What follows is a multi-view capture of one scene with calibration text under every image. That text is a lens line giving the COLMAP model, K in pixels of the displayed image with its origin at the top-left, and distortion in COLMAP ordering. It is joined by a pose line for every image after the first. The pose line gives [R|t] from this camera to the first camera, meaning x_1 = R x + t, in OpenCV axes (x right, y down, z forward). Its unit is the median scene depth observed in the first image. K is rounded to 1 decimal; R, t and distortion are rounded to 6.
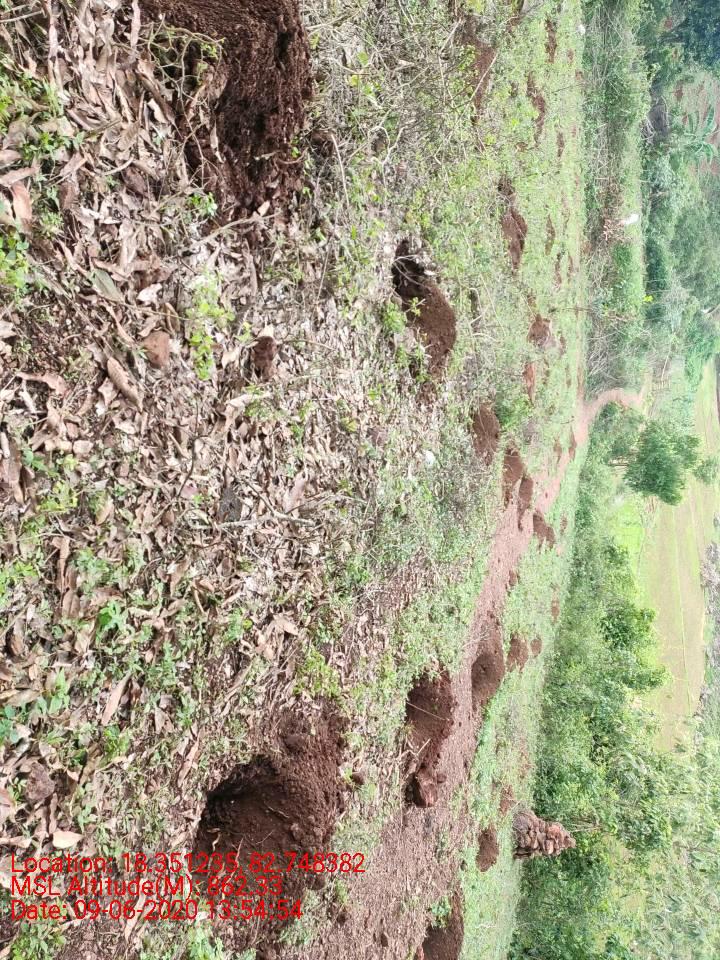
lens RADIAL K [[712.7, 0, 360.0], [0, 712.7, 480.0], [0, 0, 1]] dist [0.065965, -0.054711]
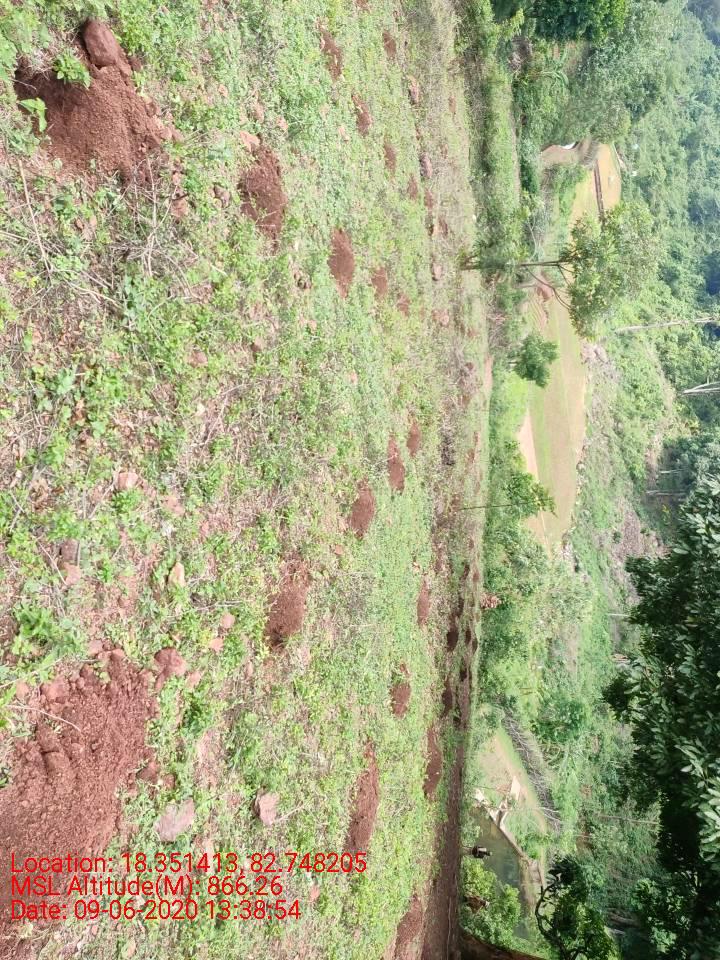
lens RADIAL K [[712.7, 0, 360.0], [0, 712.7, 480.0], [0, 0, 1]] dist [0.065965, -0.054711]
pose [[0.980436, -0.175042, 0.090027, -0.208053], [0.137002, 0.935247, 0.326409, -0.476987], [-0.141333, -0.307690, 0.940931, -0.710088]]
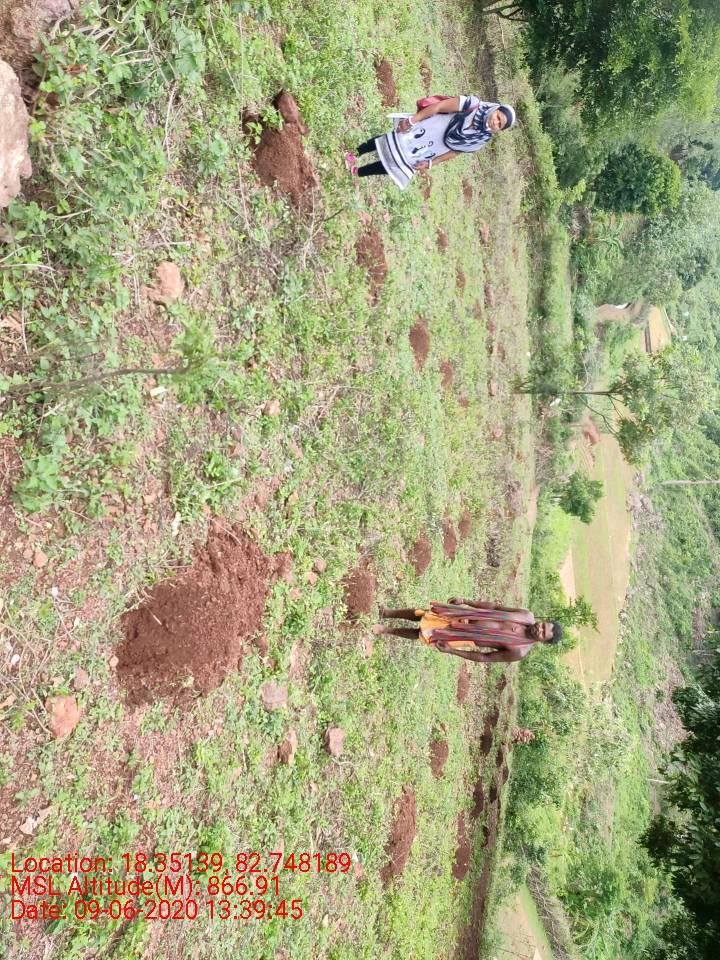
lens RADIAL K [[711.5, 0, 360.0], [0, 711.5, 480.0], [0, 0, 1]] dist [0.096109, -0.116008]
pose [[0.996125, -0.065547, 0.058647, -0.227165], [0.056266, 0.987403, 0.147880, -0.448937], [-0.067601, -0.144007, 0.987265, -0.747235]]
